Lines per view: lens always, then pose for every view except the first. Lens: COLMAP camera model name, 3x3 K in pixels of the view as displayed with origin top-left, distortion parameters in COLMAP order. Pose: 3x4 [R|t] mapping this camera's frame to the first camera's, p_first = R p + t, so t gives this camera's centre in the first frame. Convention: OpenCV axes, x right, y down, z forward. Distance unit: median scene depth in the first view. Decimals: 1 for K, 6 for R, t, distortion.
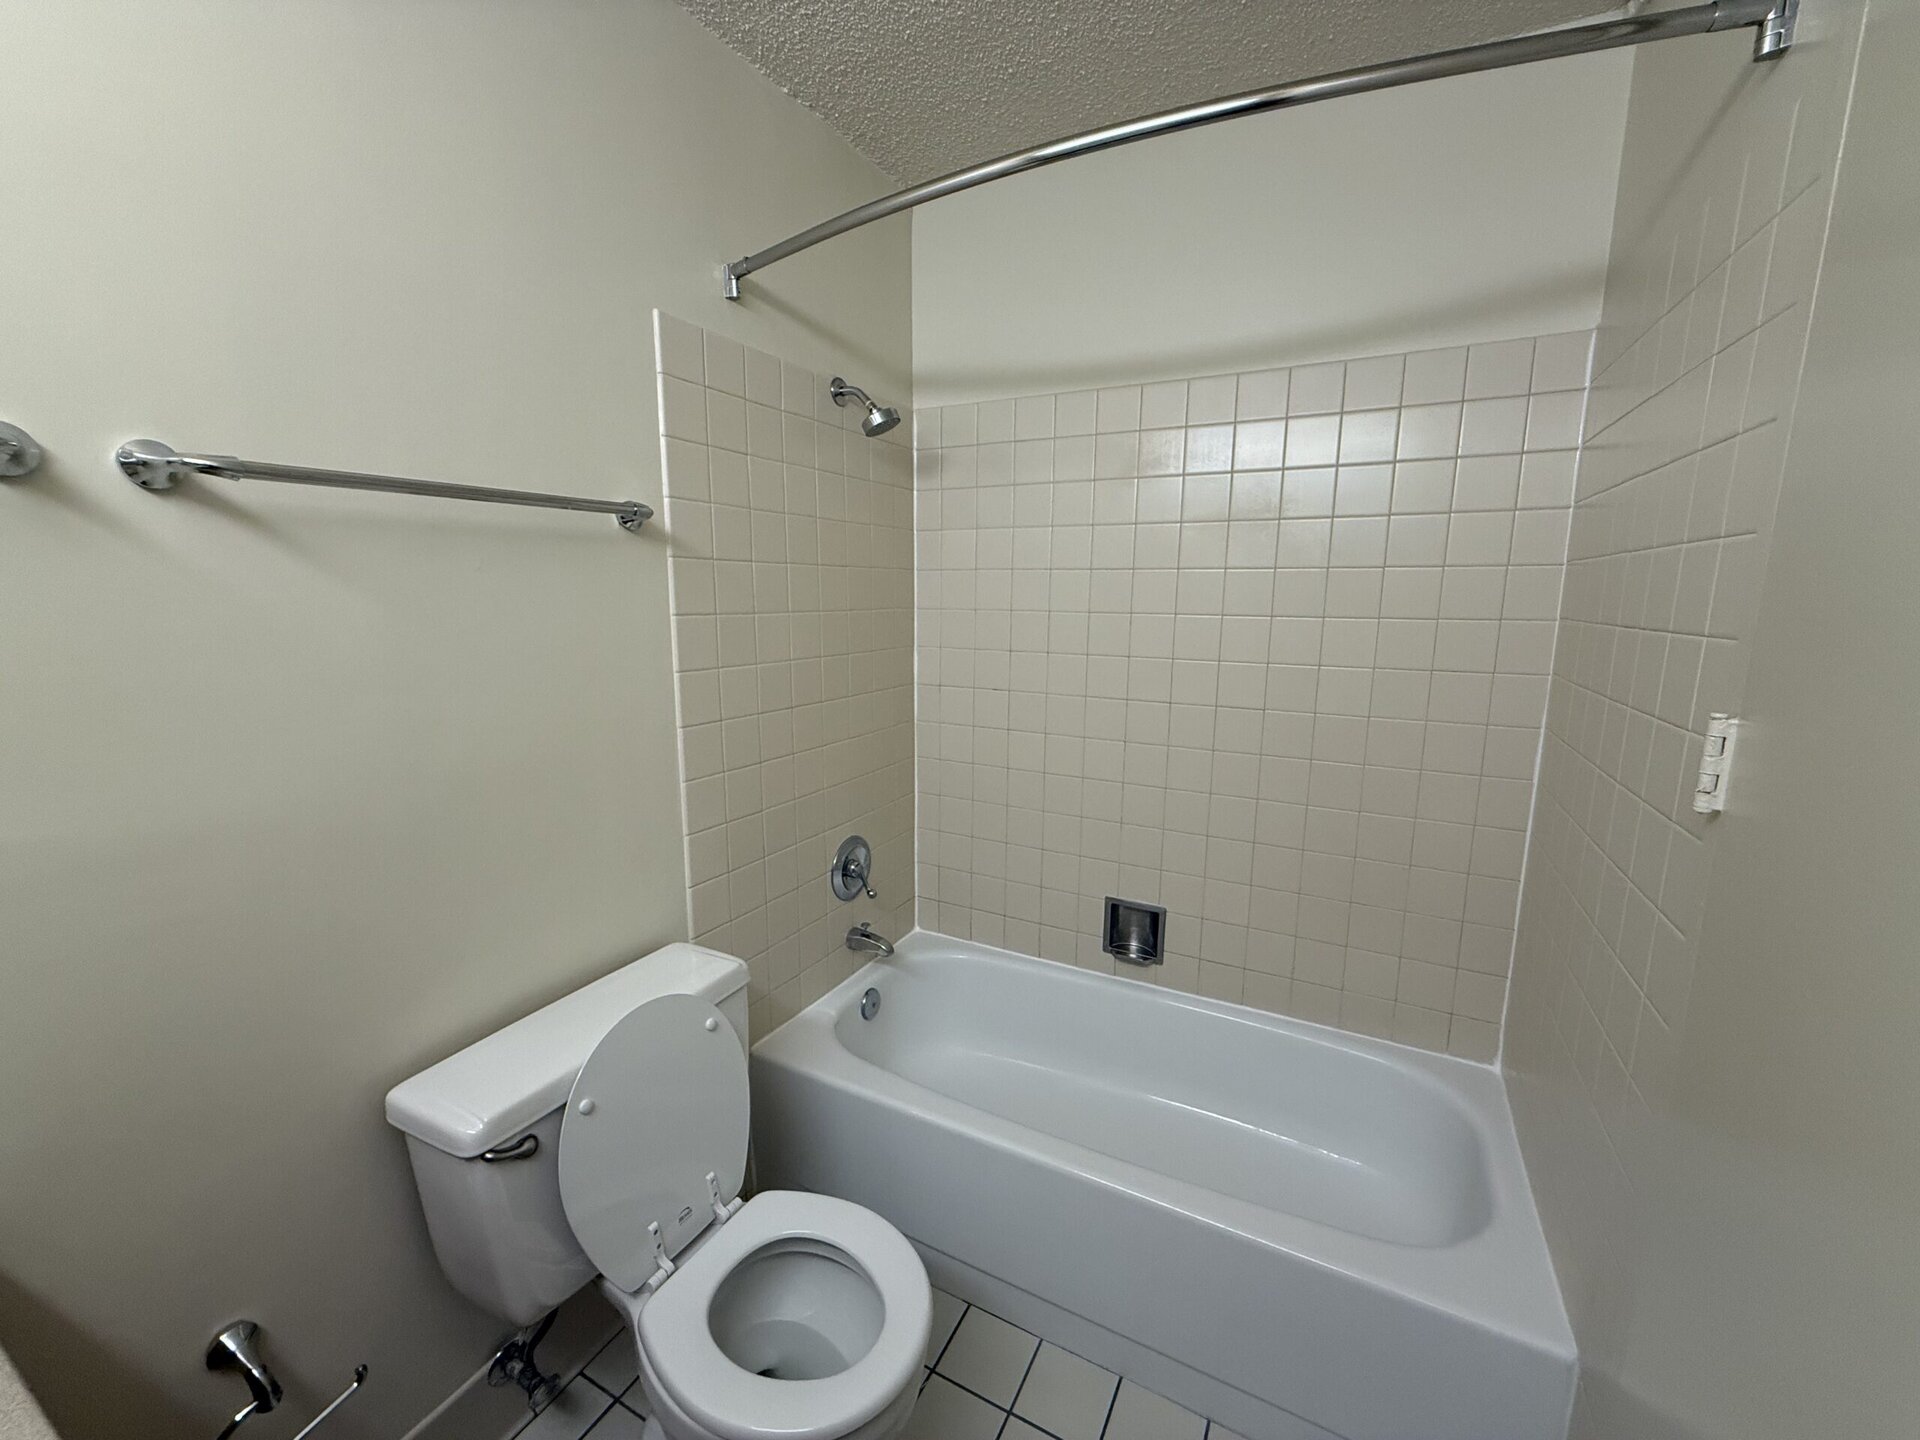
lens RADIAL K [[766.1, 0, 954.8], [0, 766.1, 723.1], [0, 0, 1]] dist [-0.001255, -0.000131]
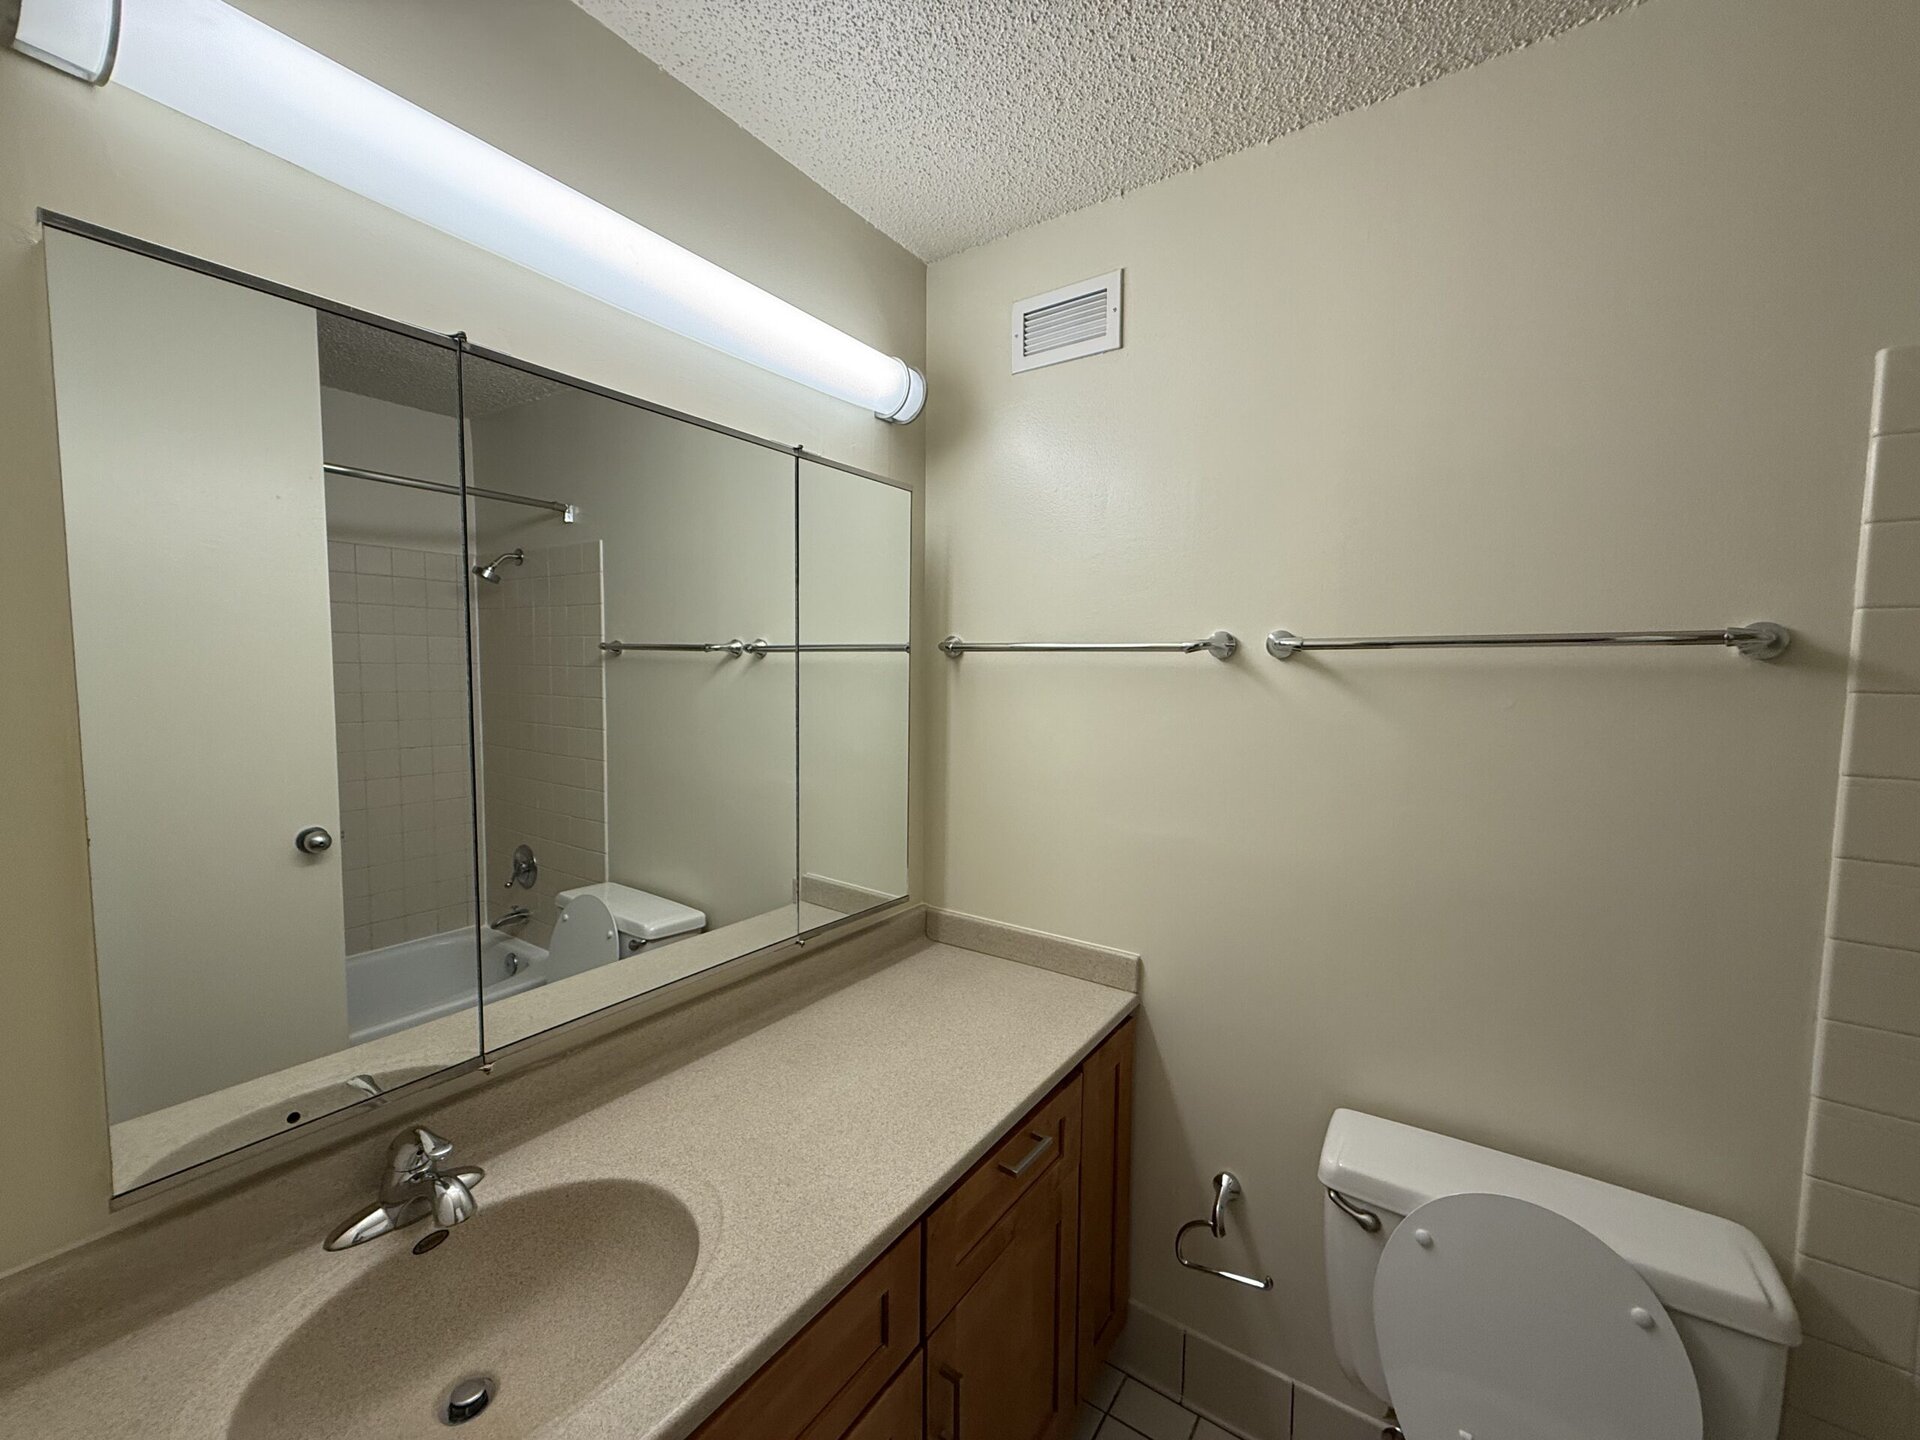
lens RADIAL K [[766.1, 0, 954.8], [0, 766.1, 723.1], [0, 0, 1]] dist [-0.001255, -0.000131]
pose [[-0.121242, 0.062434, -0.990658, 0.544968], [-0.180344, 0.980024, 0.083835, -0.133119], [0.976103, 0.188824, -0.107560, 0.376733]]
